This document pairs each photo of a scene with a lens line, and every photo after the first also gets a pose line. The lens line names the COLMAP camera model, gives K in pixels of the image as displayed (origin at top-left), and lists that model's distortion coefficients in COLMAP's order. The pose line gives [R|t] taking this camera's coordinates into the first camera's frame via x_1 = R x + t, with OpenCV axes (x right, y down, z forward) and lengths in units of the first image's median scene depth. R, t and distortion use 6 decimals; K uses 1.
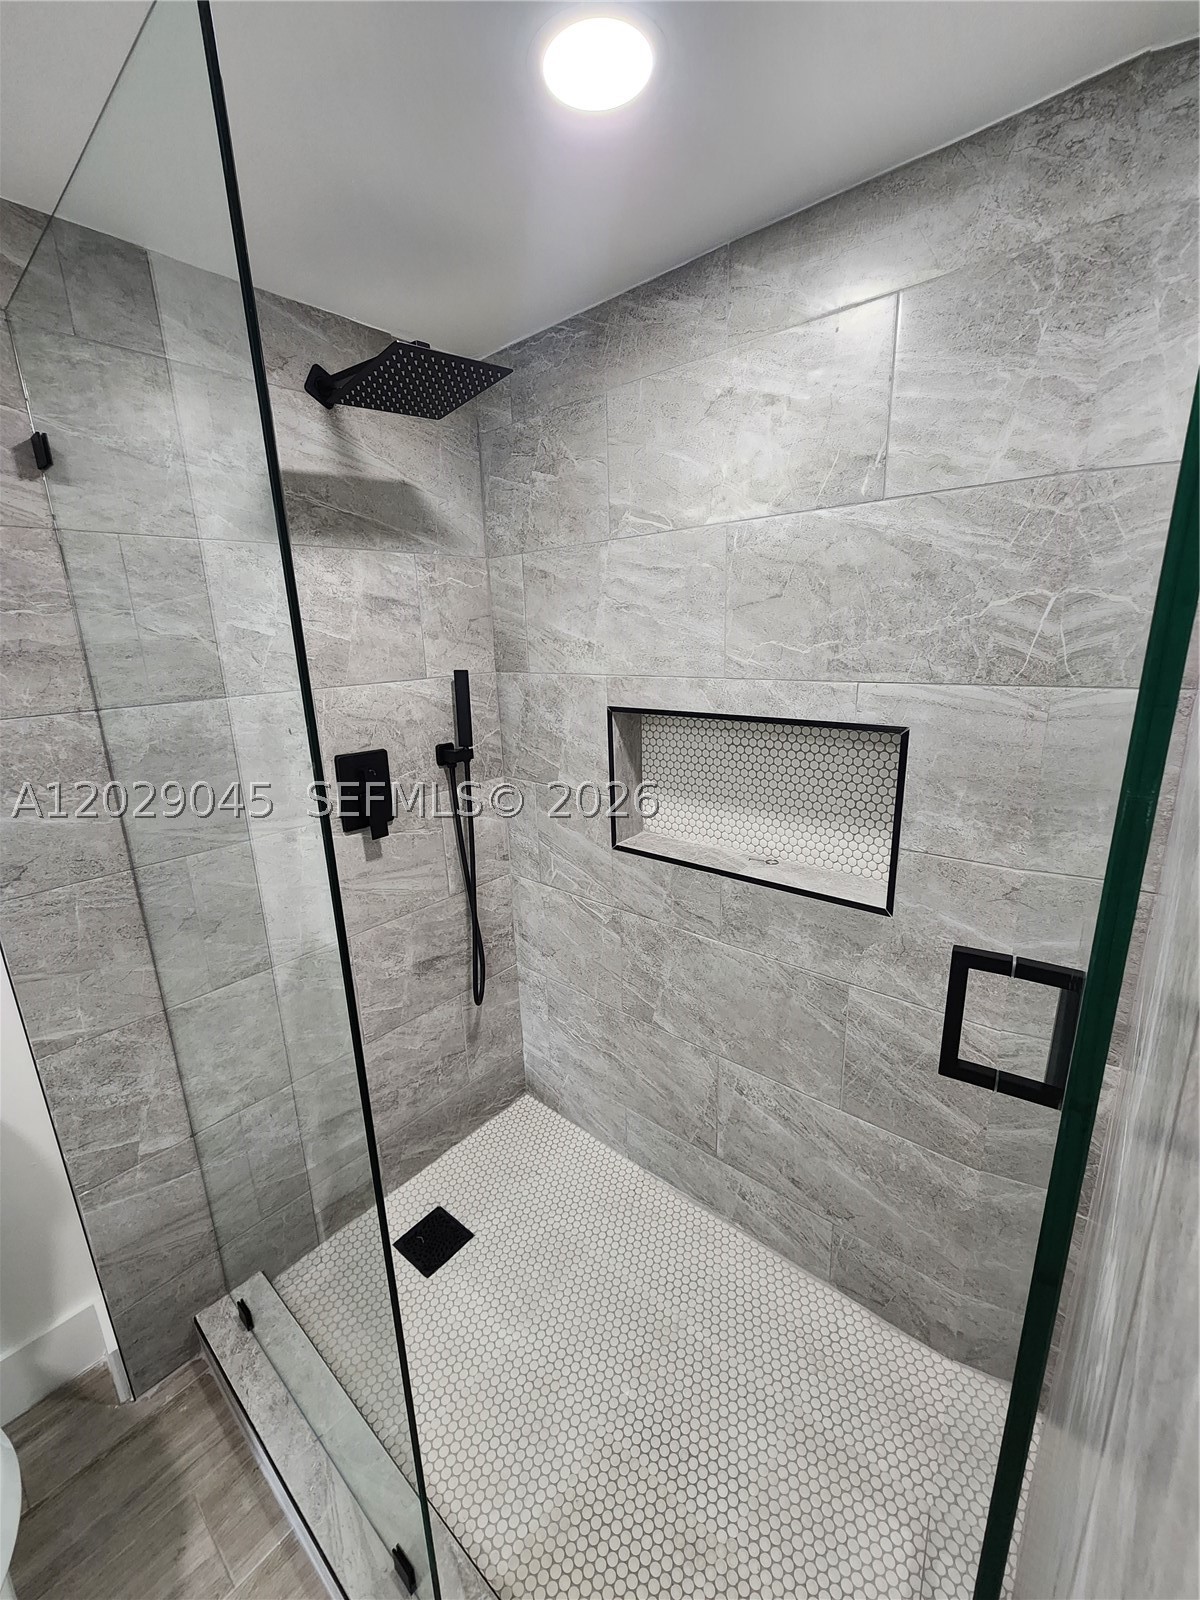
lens RADIAL K [[655.9, 0, 598.1], [0, 655.9, 793.2], [0, 0, 1]] dist [-0.003627, 0.000847]
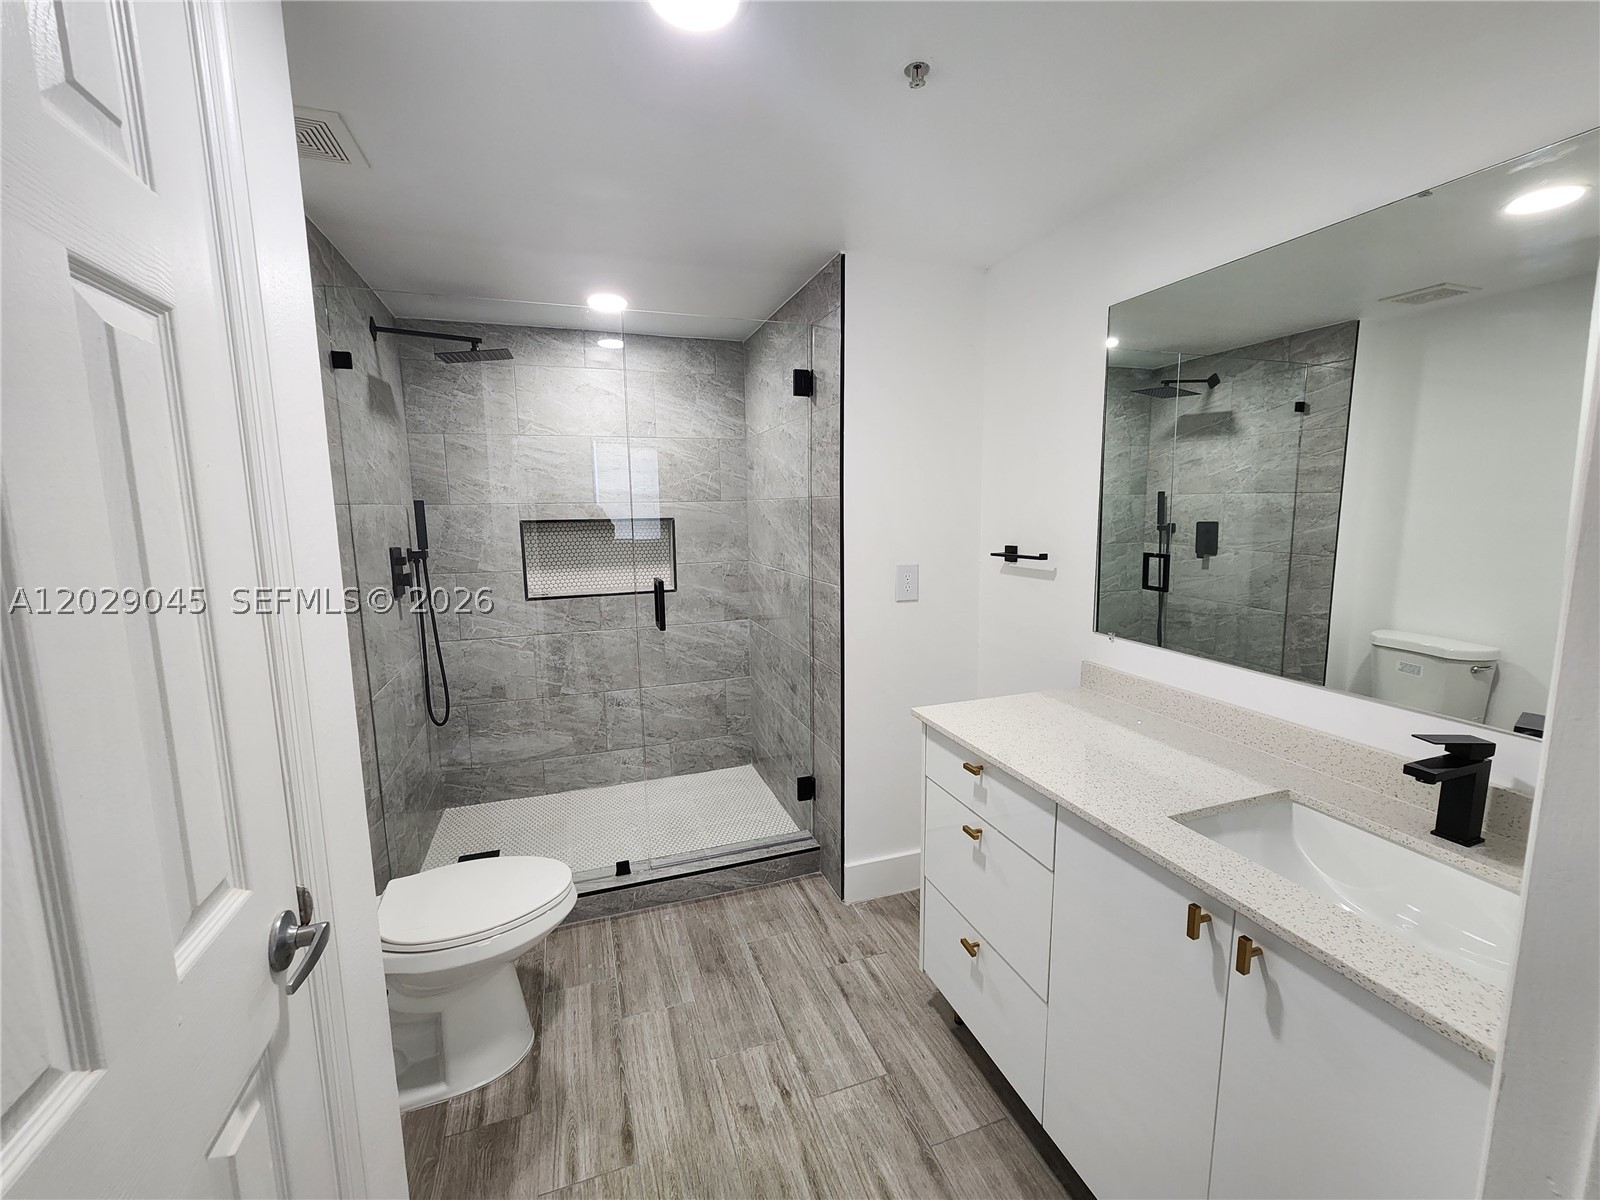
lens RADIAL K [[655.9, 0, 802.5], [0, 655.9, 605.1], [0, 0, 1]] dist [-0.003627, 0.000847]
pose [[0.499644, -0.088047, 0.861745, -1.224700], [0.214628, 0.976384, -0.024682, 0.324159], [-0.839220, 0.197287, 0.506742, -0.575710]]
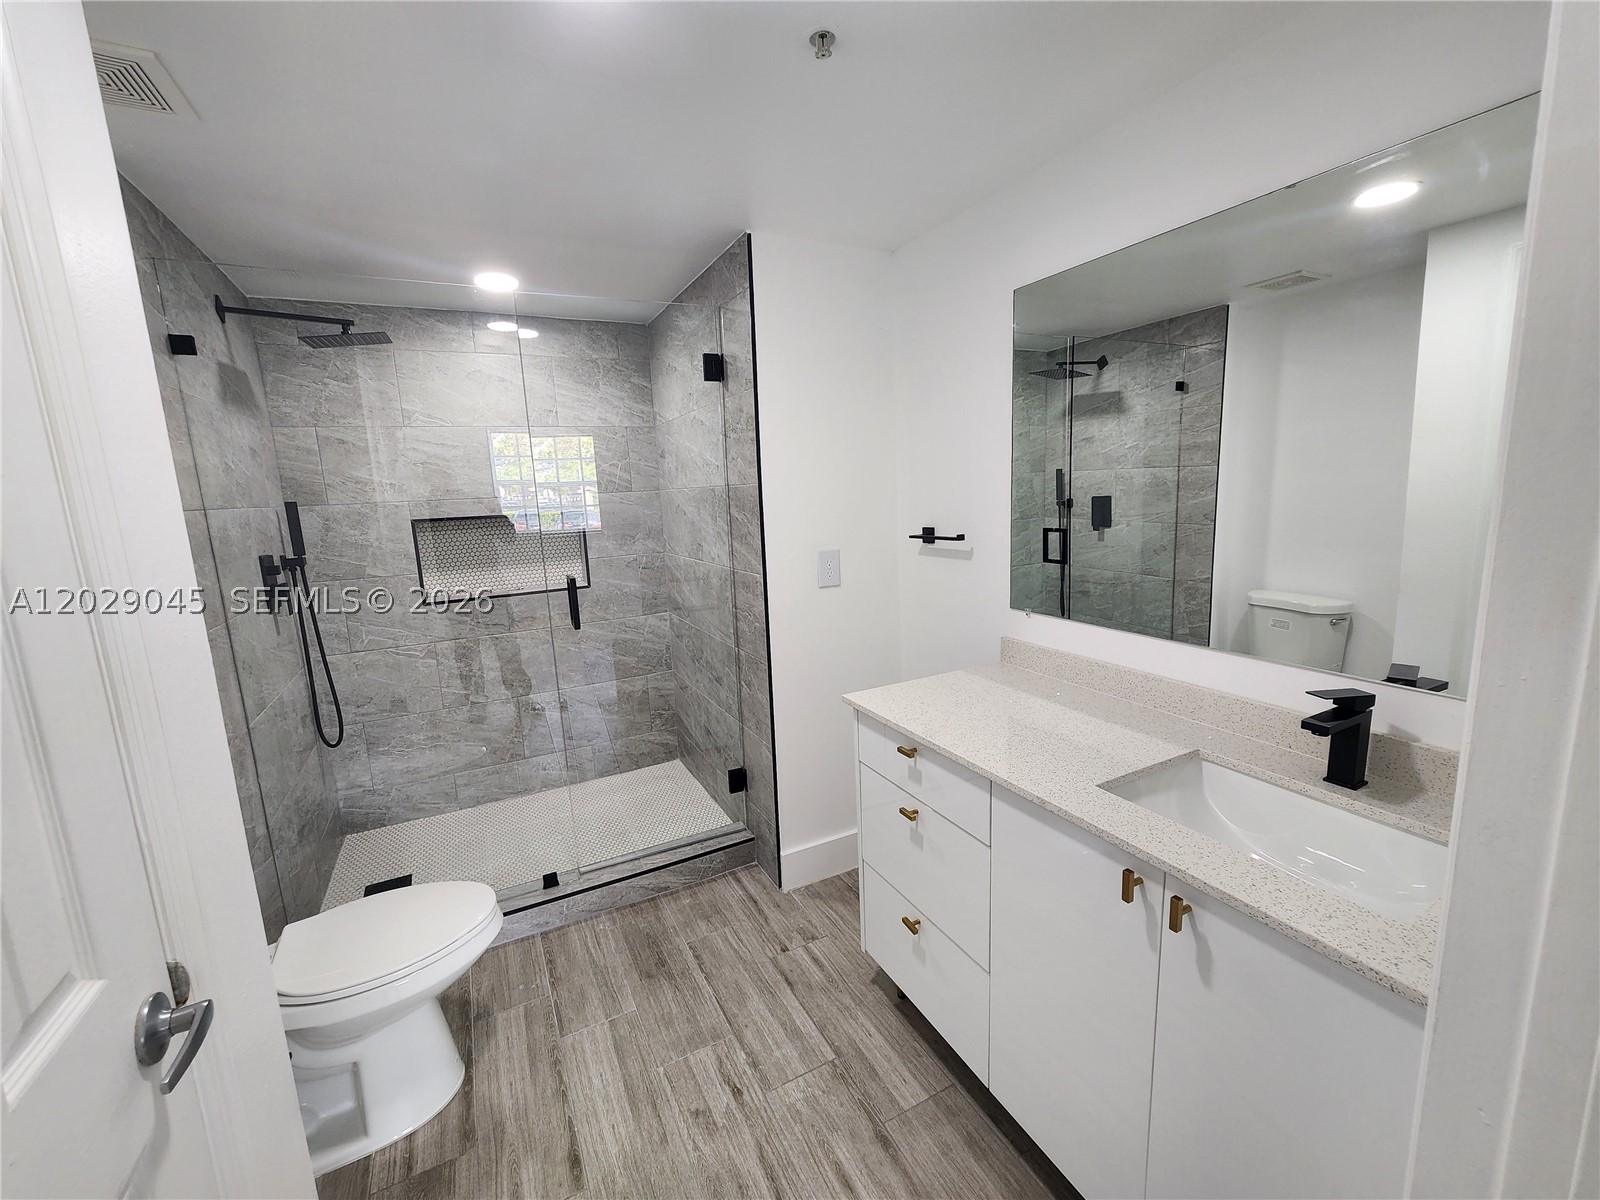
lens RADIAL K [[655.9, 0, 804.5], [0, 655.9, 605.9], [0, 0, 1]] dist [-0.003627, 0.000847]
pose [[0.380032, -0.131580, 0.915567, -1.213260], [0.265072, 0.963808, 0.028487, 0.314896], [-0.886179, 0.231865, 0.401156, -0.559881]]
